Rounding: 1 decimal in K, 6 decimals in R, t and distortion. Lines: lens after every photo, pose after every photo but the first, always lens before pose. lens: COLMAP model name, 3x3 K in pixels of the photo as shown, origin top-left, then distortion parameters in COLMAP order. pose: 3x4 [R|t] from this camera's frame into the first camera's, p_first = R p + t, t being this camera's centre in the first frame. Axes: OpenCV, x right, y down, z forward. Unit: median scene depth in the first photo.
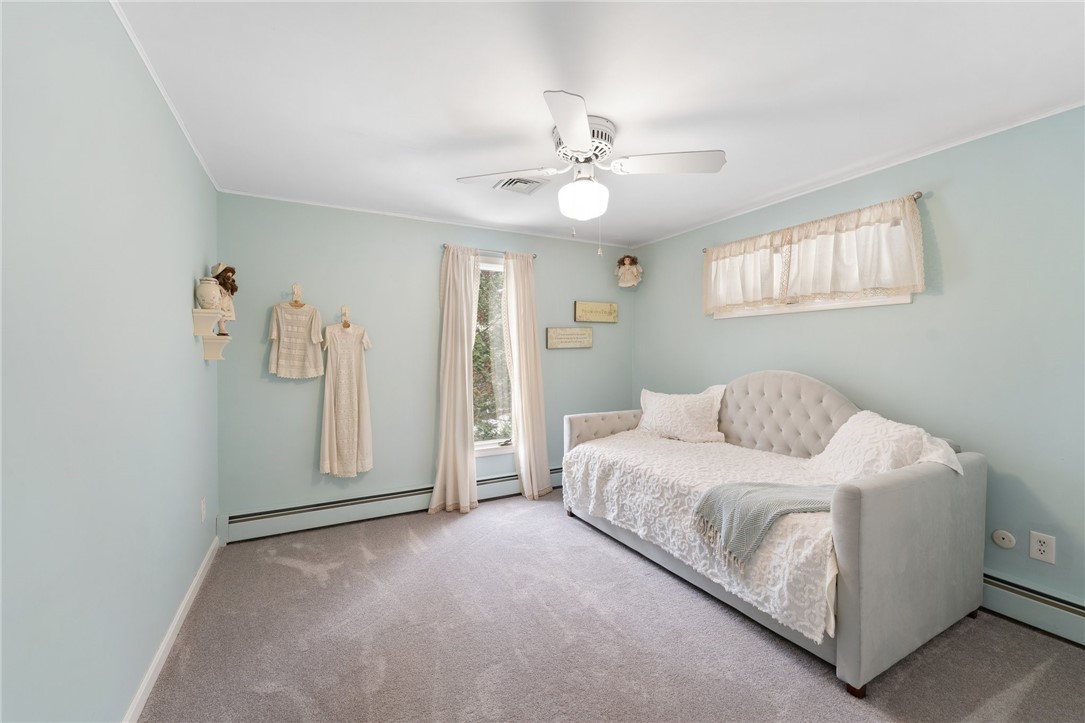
lens RADIAL K [[436.9, 0, 540.6], [0, 436.9, 362.0], [0, 0, 1]] dist [0.003020, 0.000323]
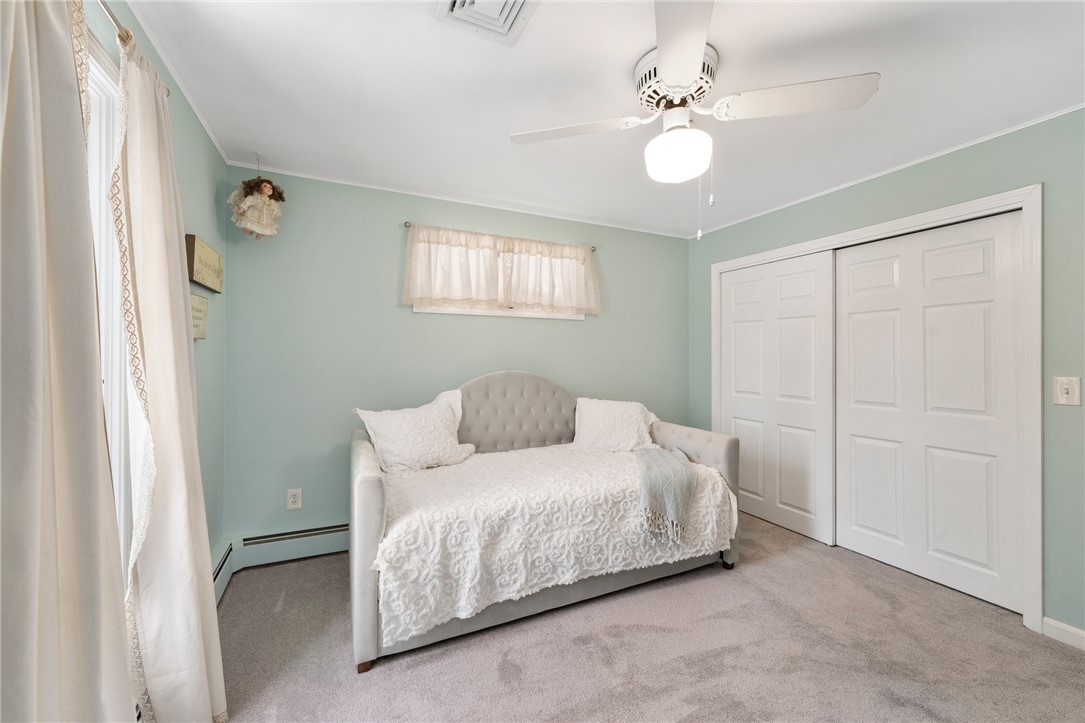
lens RADIAL K [[436.9, 0, 540.5], [0, 436.9, 357.8], [0, 0, 1]] dist [0.003020, 0.000323]
pose [[0.046122, -0.003224, 0.998931, -0.537476], [0.014084, 0.999897, 0.002577, -0.014452], [-0.998837, 0.013950, 0.046163, 0.946740]]
